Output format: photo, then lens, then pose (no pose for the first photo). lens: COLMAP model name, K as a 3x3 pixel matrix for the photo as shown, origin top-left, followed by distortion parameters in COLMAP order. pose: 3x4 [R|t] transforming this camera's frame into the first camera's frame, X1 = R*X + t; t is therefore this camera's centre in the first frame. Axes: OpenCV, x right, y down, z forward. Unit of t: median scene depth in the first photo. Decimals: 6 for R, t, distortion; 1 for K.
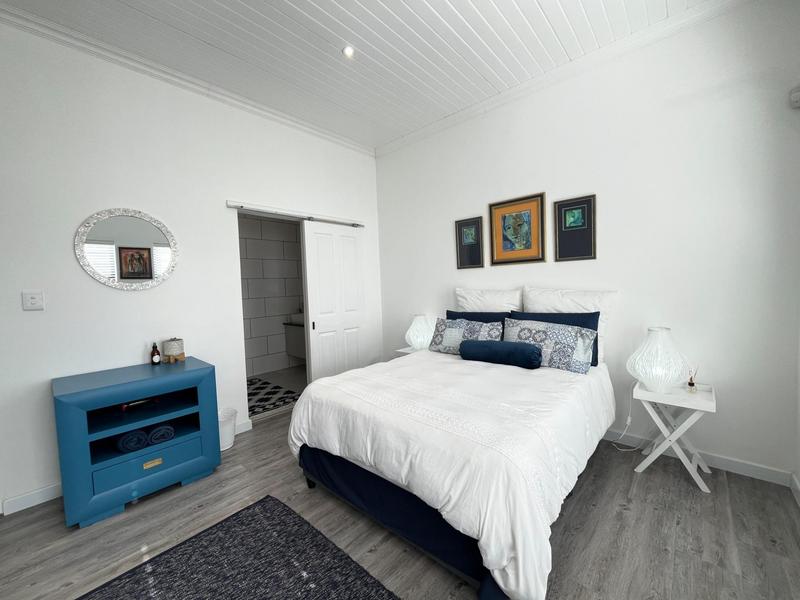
lens RADIAL K [[323.3, 0, 396.3], [0, 323.3, 303.2], [0, 0, 1]] dist [-0.007809, -0.000074]
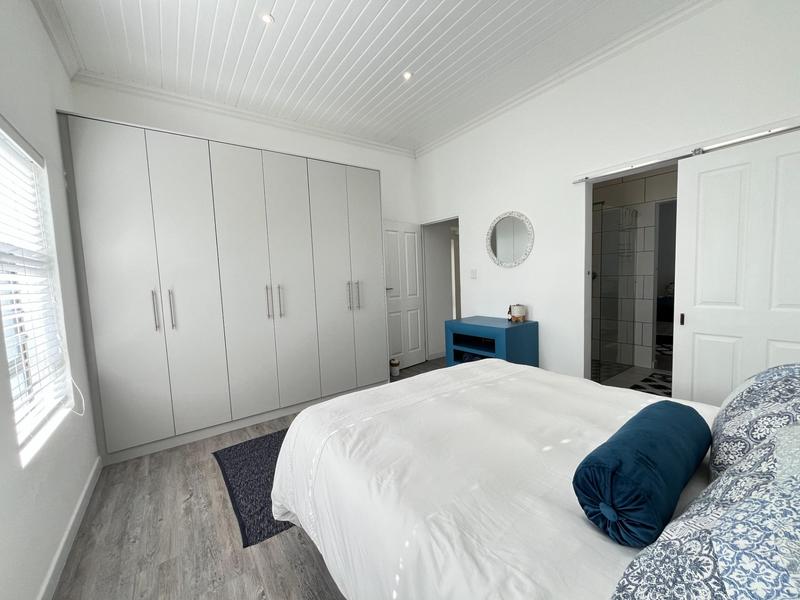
lens RADIAL K [[323.3, 0, 398.2], [0, 323.3, 300.0], [0, 0, 1]] dist [-0.007809, -0.000074]
pose [[-0.213714, 0.121265, -0.969341, 0.655623], [0.002657, 0.992334, 0.123556, -0.068883], [0.976893, 0.023830, -0.212397, 0.735845]]
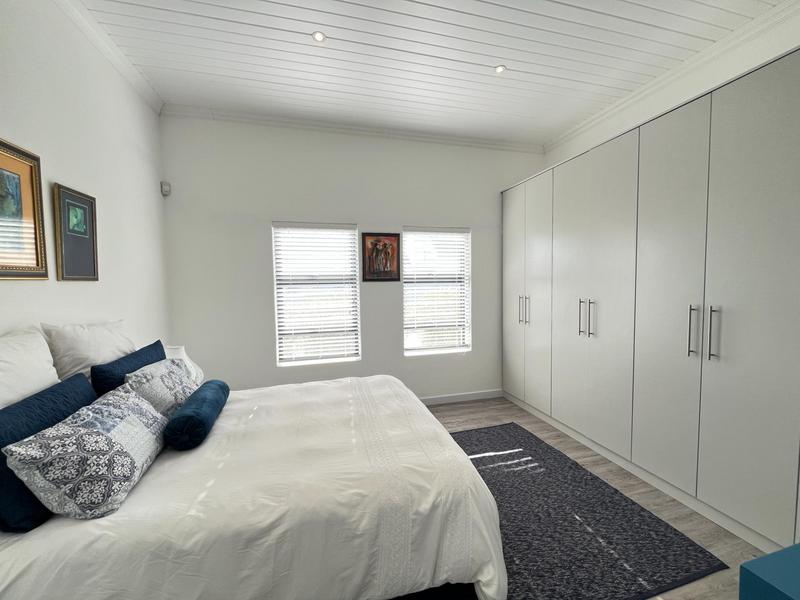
lens RADIAL K [[323.3, 0, 399.8], [0, 323.3, 296.6], [0, 0, 1]] dist [-0.007809, -0.000074]
pose [[-0.843591, 0.020441, 0.536597, -0.390740], [0.070083, 0.994919, 0.072277, -0.101412], [-0.532394, 0.098578, -0.840737, 1.223703]]
